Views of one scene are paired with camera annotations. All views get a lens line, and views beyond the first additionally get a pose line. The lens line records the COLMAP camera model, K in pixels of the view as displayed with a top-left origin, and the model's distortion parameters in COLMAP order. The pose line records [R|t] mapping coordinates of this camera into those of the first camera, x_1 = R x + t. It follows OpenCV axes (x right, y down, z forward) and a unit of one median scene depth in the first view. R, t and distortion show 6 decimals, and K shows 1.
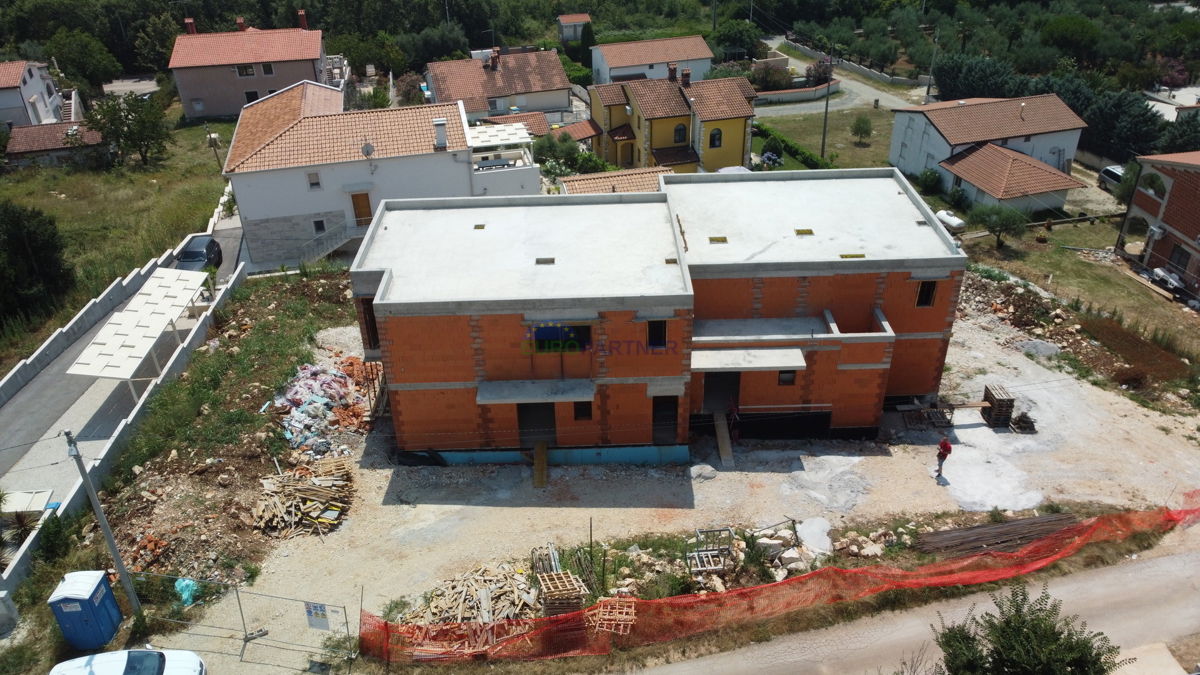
lens RADIAL K [[906.8, 0, 595.2], [0, 906.8, 339.0], [0, 0, 1]] dist [0.012182, -0.018431]
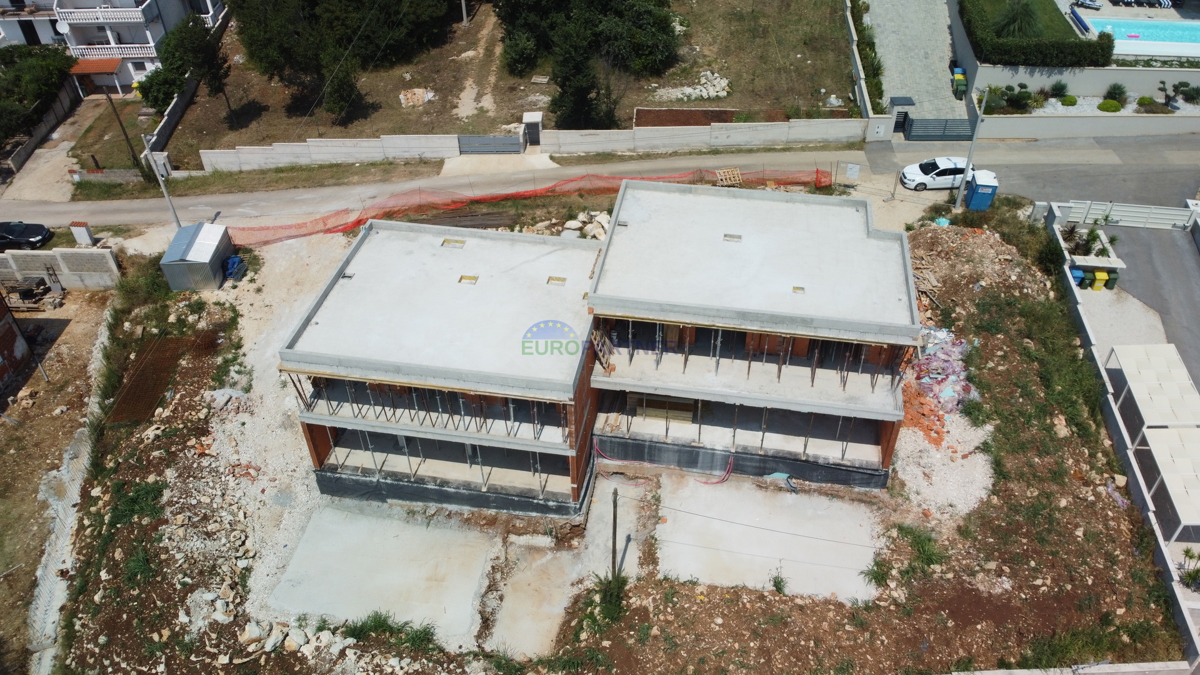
lens RADIAL K [[906.8, 0, 603.0], [0, 906.8, 336.7], [0, 0, 1]] dist [0.012182, -0.018431]
pose [[-0.980734, -0.096820, 0.169665, -0.087619], [0.131688, 0.313833, 0.940302, -0.991767], [-0.144287, 0.944529, -0.295036, 1.300502]]
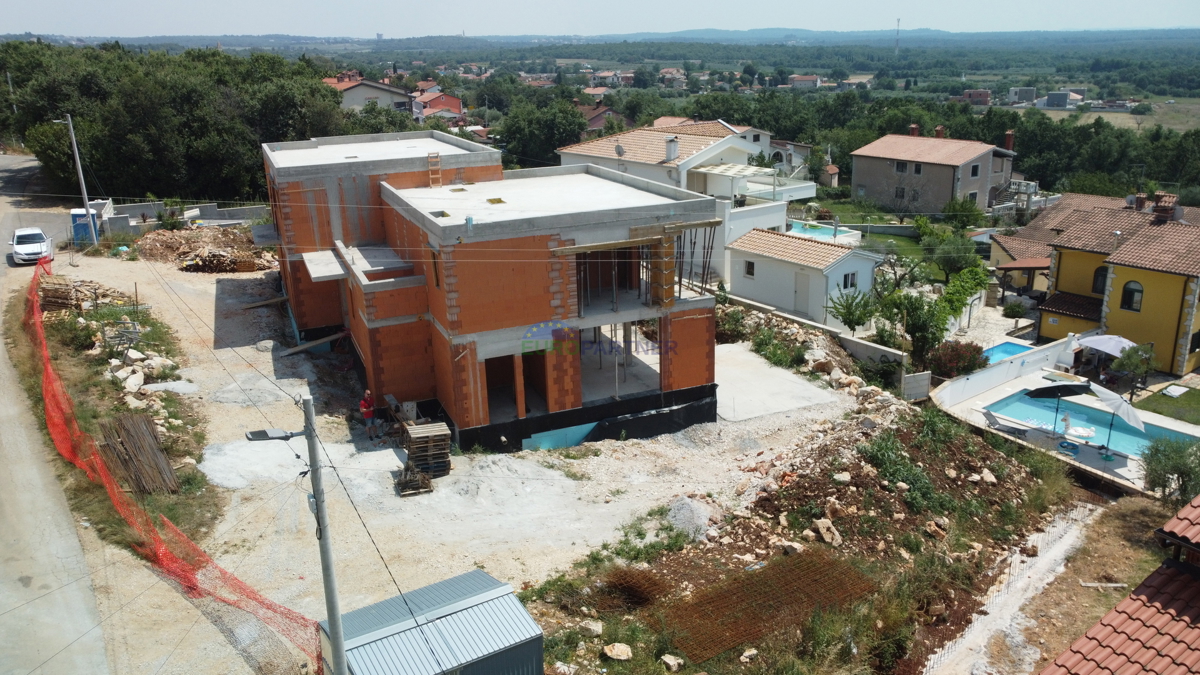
lens RADIAL K [[906.8, 0, 597.9], [0, 906.8, 336.8], [0, 0, 1]] dist [0.012182, -0.018431]
pose [[0.360971, 0.297835, -0.883739, 1.046922], [-0.477773, 0.872884, 0.099026, -0.133508], [0.800895, 0.386481, 0.457383, 0.712387]]
